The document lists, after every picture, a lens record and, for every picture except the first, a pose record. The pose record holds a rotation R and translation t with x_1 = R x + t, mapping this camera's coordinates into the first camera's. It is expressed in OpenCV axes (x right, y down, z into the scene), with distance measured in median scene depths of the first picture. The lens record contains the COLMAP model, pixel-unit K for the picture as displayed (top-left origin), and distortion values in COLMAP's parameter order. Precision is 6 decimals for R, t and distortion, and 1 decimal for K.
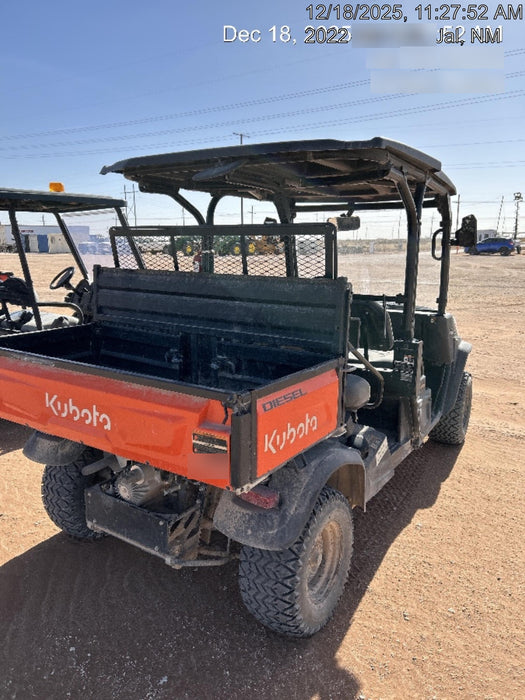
lens RADIAL K [[527.7, 0, 260.6], [0, 527.7, 351.3], [0, 0, 1]] dist [0.012516, 0.000586]
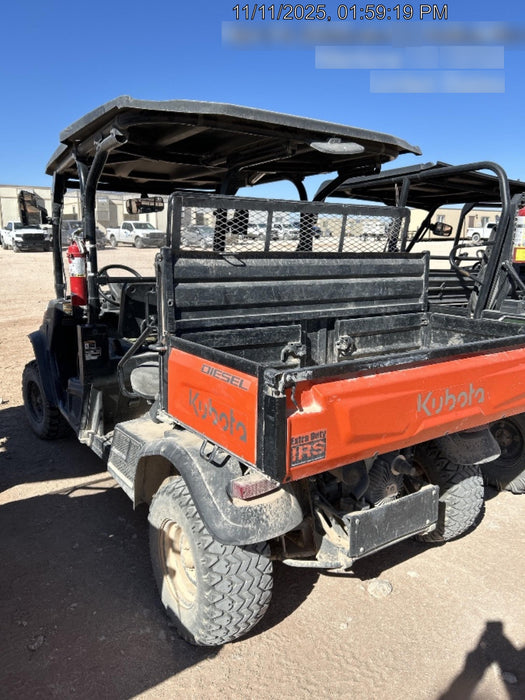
lens RADIAL K [[527.7, 0, 260.6], [0, 527.7, 351.3], [0, 0, 1]] dist [0.012516, 0.000586]
pose [[0.389265, -0.183831, 0.902596, -1.032198], [0.181081, 0.976034, 0.120693, -0.110375], [-0.903151, 0.116462, 0.413224, 0.733573]]
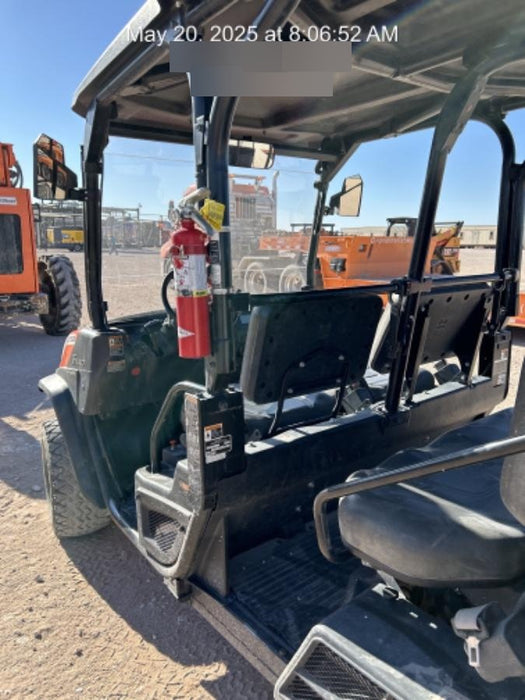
lens RADIAL K [[527.7, 0, 260.6], [0, 527.7, 351.3], [0, 0, 1]] dist [0.012516, 0.000586]
pose [[0.321746, -0.205155, 0.924333, -0.639754], [0.210253, 0.967350, 0.141517, -0.202892], [-0.923187, 0.148811, 0.354376, 1.262736]]
